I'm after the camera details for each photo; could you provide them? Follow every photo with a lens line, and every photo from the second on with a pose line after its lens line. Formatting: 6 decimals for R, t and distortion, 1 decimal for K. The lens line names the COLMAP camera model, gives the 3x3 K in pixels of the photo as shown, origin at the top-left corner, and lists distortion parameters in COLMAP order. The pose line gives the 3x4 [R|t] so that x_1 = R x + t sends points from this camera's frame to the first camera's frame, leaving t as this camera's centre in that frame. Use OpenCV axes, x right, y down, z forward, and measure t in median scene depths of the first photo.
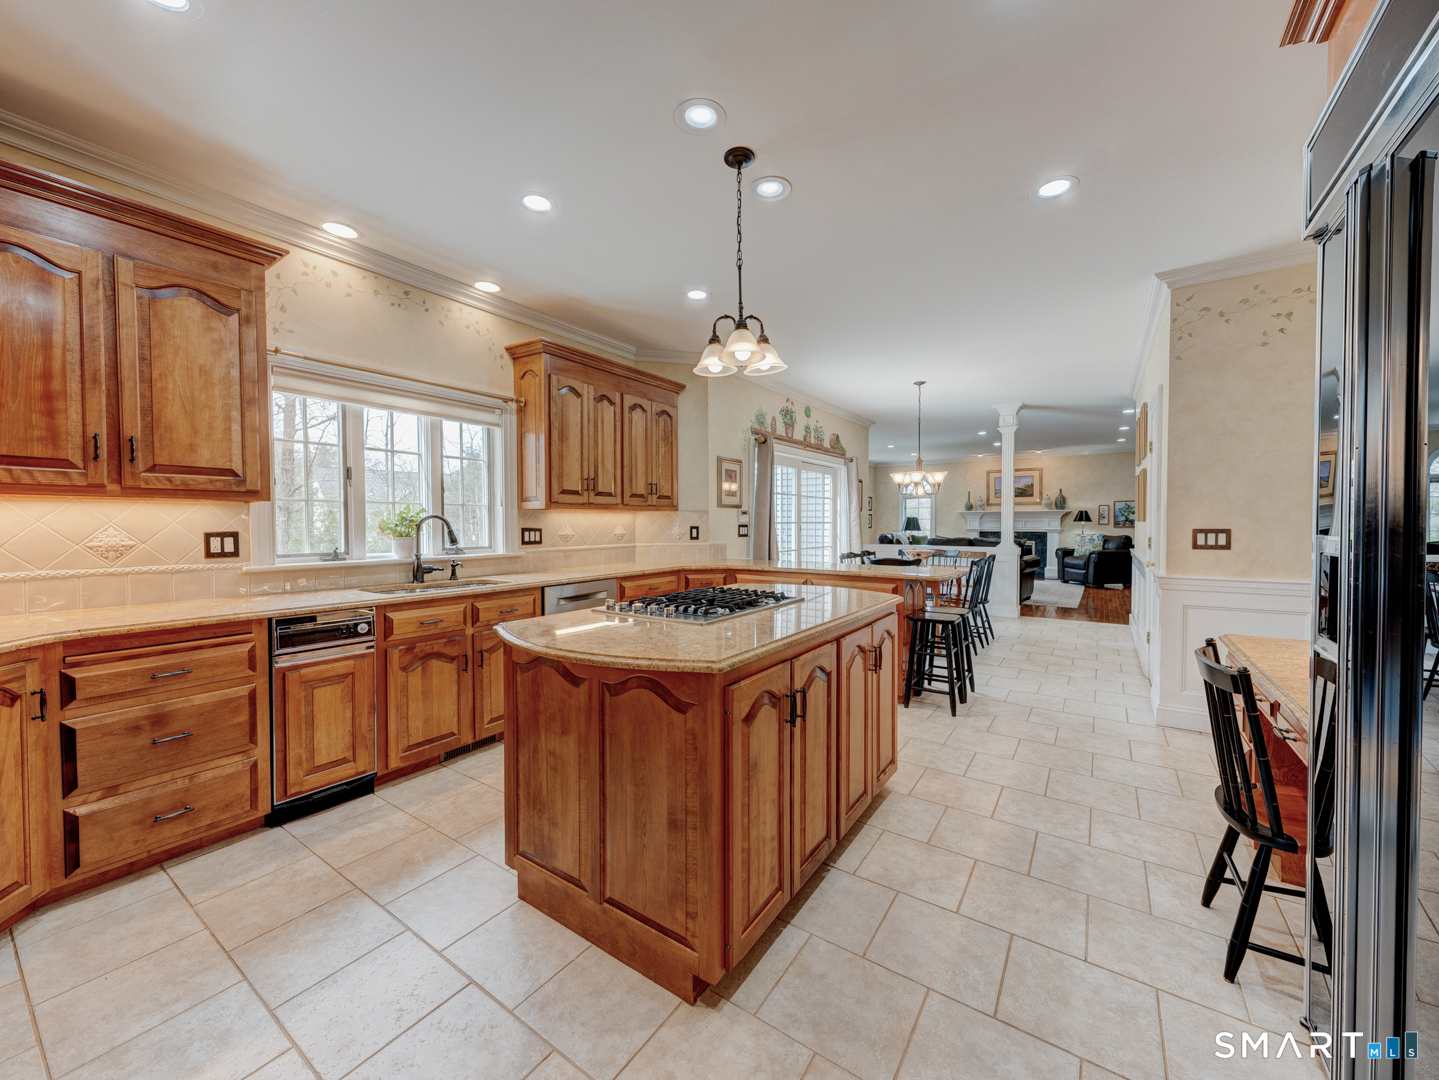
lens RADIAL K [[552.2, 0, 720.3], [0, 552.2, 535.8], [0, 0, 1]] dist [0.008880, -0.000211]
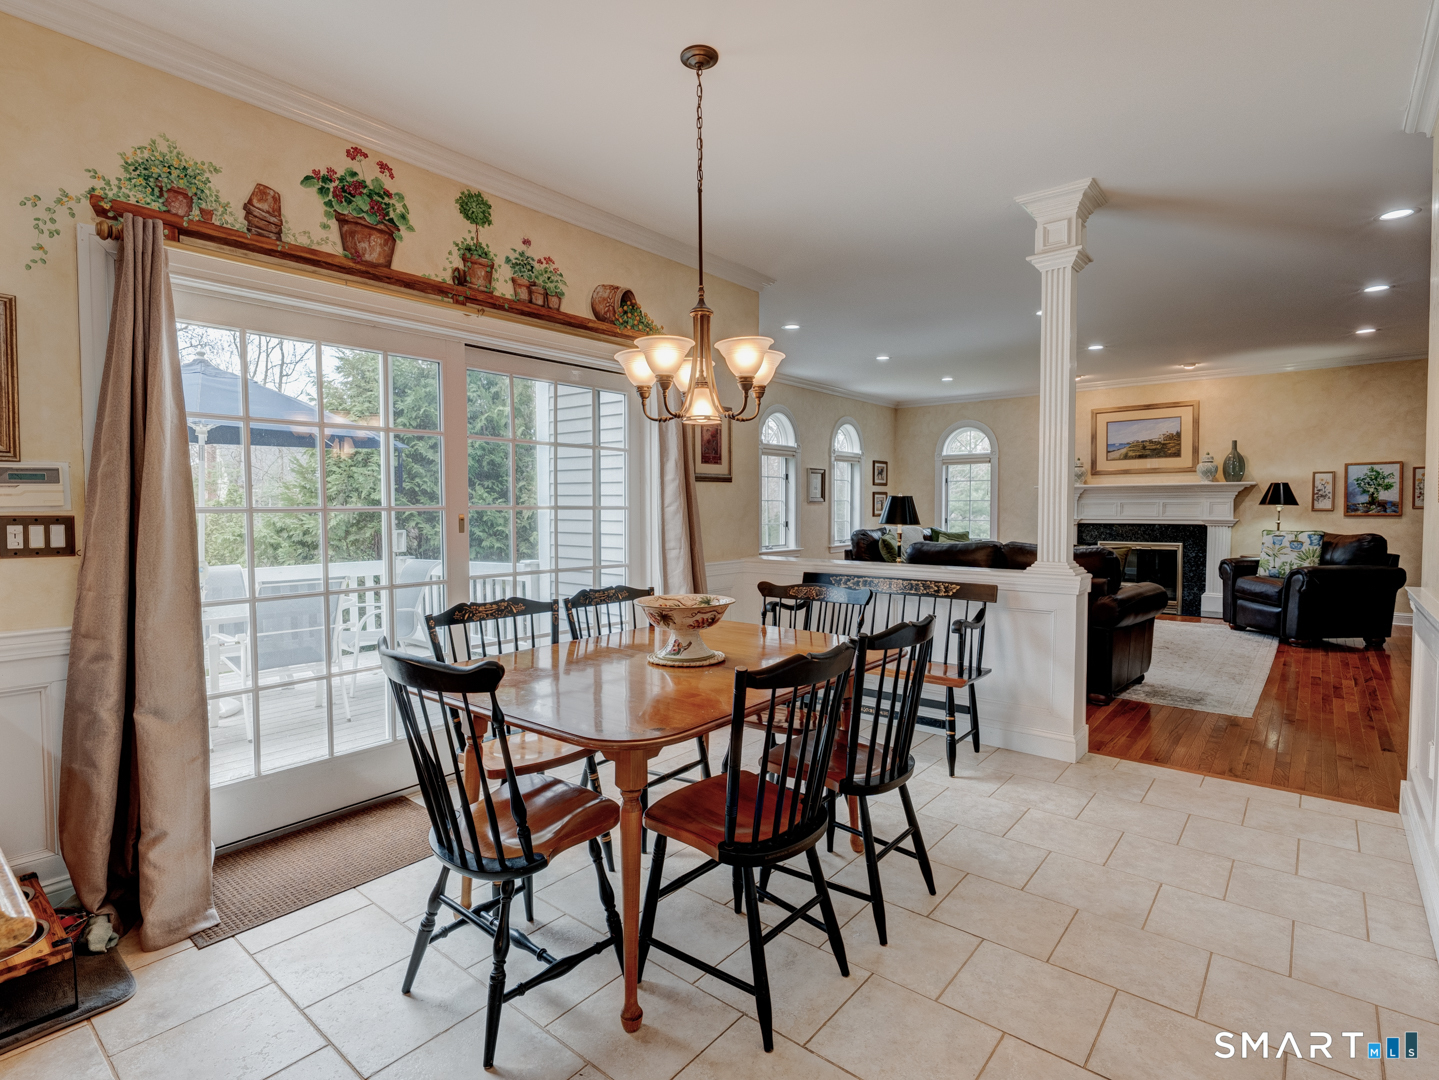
lens RADIAL K [[727.2, 0, 721.1], [0, 727.2, 534.1], [0, 0, 1]] dist [0.002134, -0.000389]
pose [[0.996355, 0.003569, -0.085235, 0.402642], [-0.002281, 0.999882, 0.015202, -0.015562], [0.085279, -0.014952, 0.996245, 0.583028]]
